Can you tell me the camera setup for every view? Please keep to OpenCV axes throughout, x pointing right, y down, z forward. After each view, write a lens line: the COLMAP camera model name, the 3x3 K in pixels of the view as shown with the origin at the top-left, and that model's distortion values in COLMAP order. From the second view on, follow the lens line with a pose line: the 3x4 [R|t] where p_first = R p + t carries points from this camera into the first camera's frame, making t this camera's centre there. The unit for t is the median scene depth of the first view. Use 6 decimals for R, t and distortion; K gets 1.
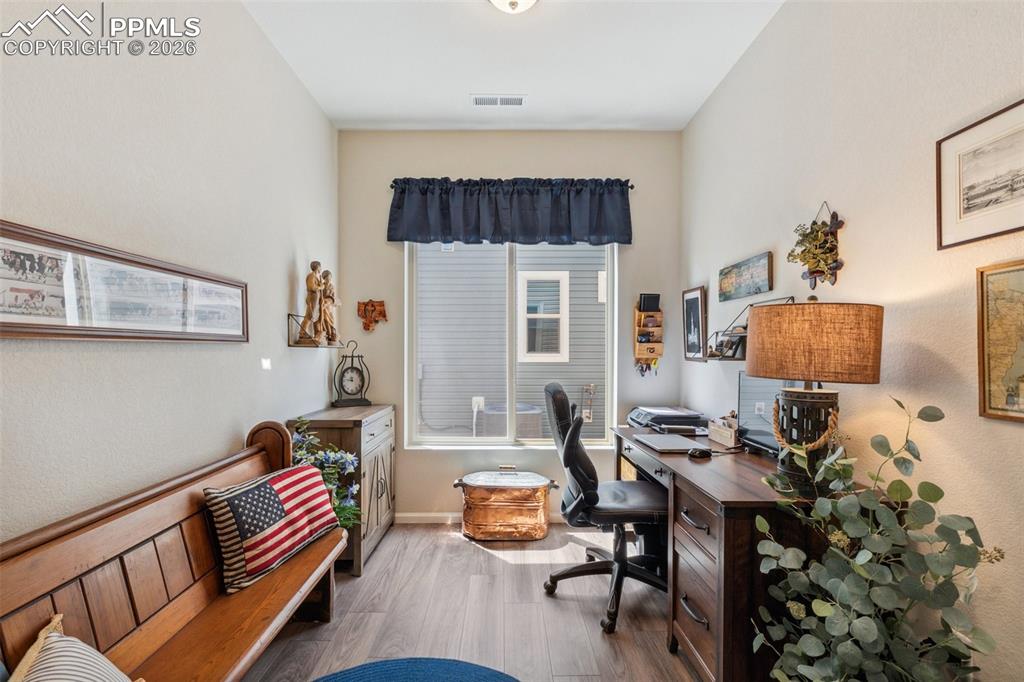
lens RADIAL K [[464.6, 0, 507.4], [0, 464.6, 354.8], [0, 0, 1]] dist [0.008570, -0.000898]
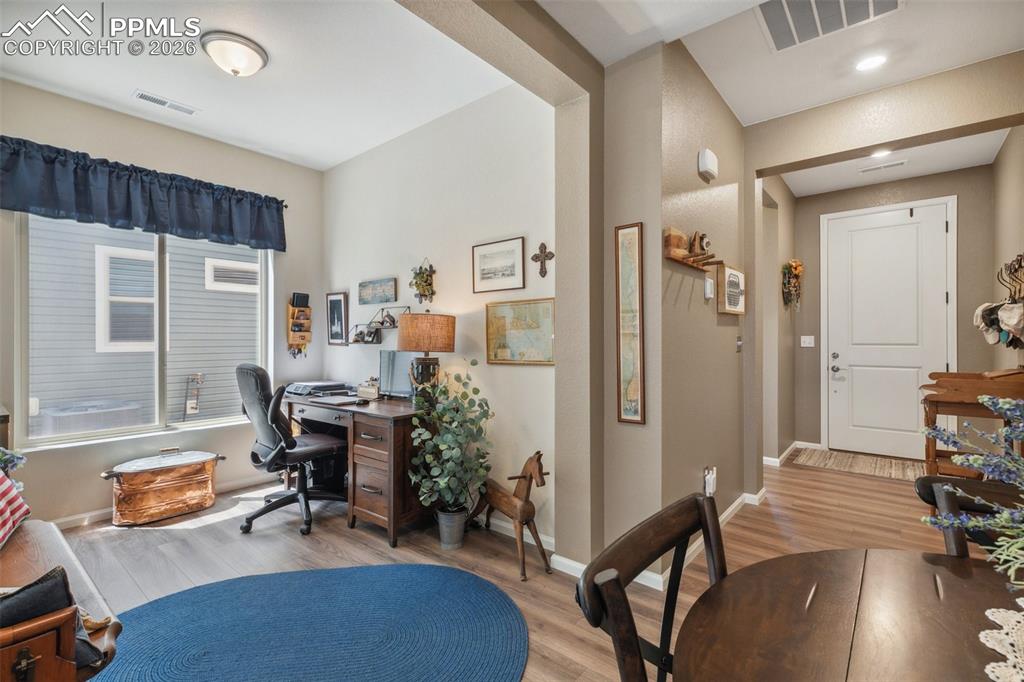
lens RADIAL K [[451.9, 0, 512.0], [0, 451.9, 341.0], [0, 0, 1]] dist [0.012366, -0.000020]
pose [[0.639776, -0.005302, 0.768543, -0.312624], [0.009401, 0.999955, -0.000928, 0.006812], [-0.768504, 0.007819, 0.639798, -0.266139]]
